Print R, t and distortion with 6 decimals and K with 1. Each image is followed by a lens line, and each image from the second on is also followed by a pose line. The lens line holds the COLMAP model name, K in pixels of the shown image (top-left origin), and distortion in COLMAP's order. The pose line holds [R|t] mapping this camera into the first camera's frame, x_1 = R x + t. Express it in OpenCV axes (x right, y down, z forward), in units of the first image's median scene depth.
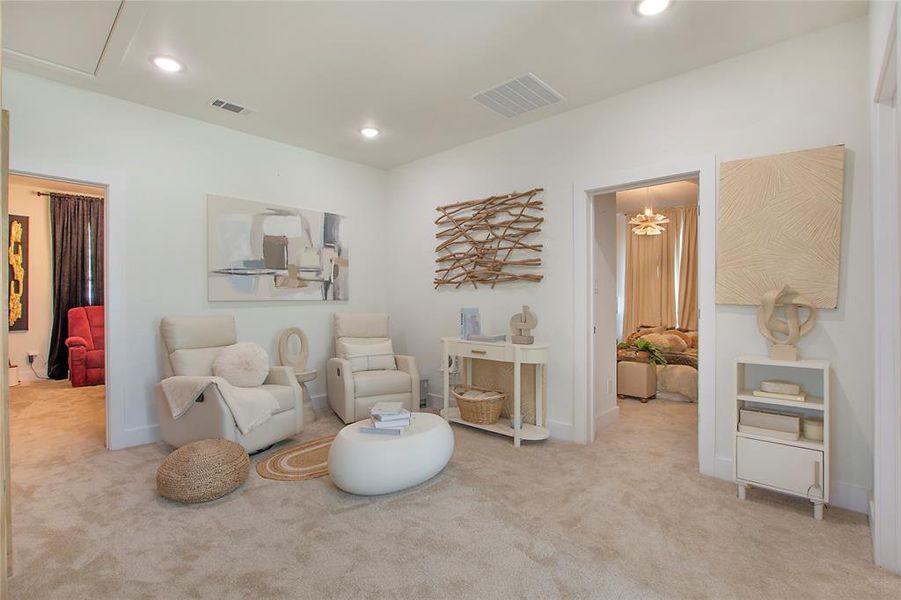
lens RADIAL K [[415.3, 0, 450.5], [0, 415.3, 300.0], [0, 0, 1]] dist [-0.020574, -0.000049]
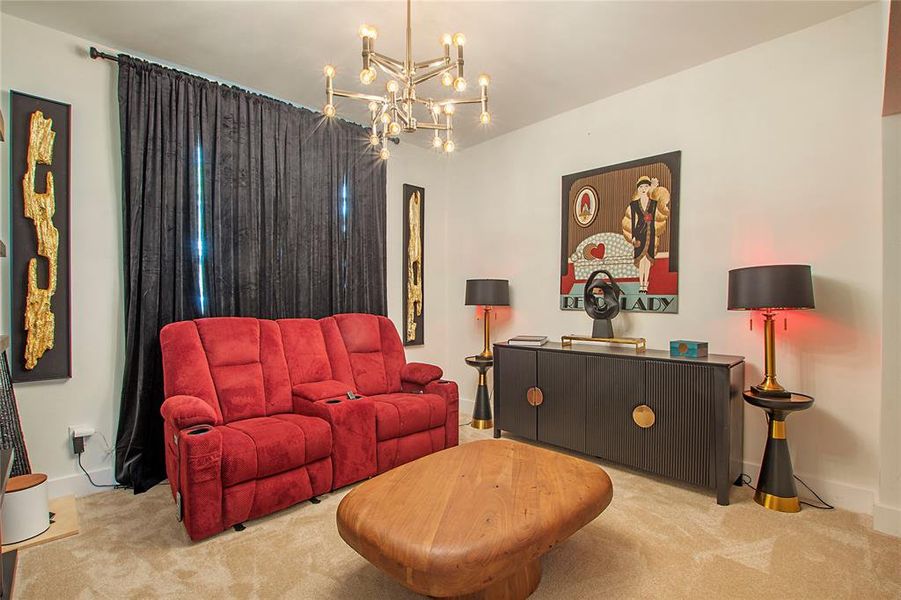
lens RADIAL K [[413.8, 0, 449.8], [0, 413.8, 305.6], [0, 0, 1]] dist [-0.019959, 0.000508]
pose [[0.998634, -0.001799, -0.052219, -0.627747], [0.002220, 0.999965, 0.008012, -0.001594], [0.052203, -0.008117, 0.998604, 0.602533]]
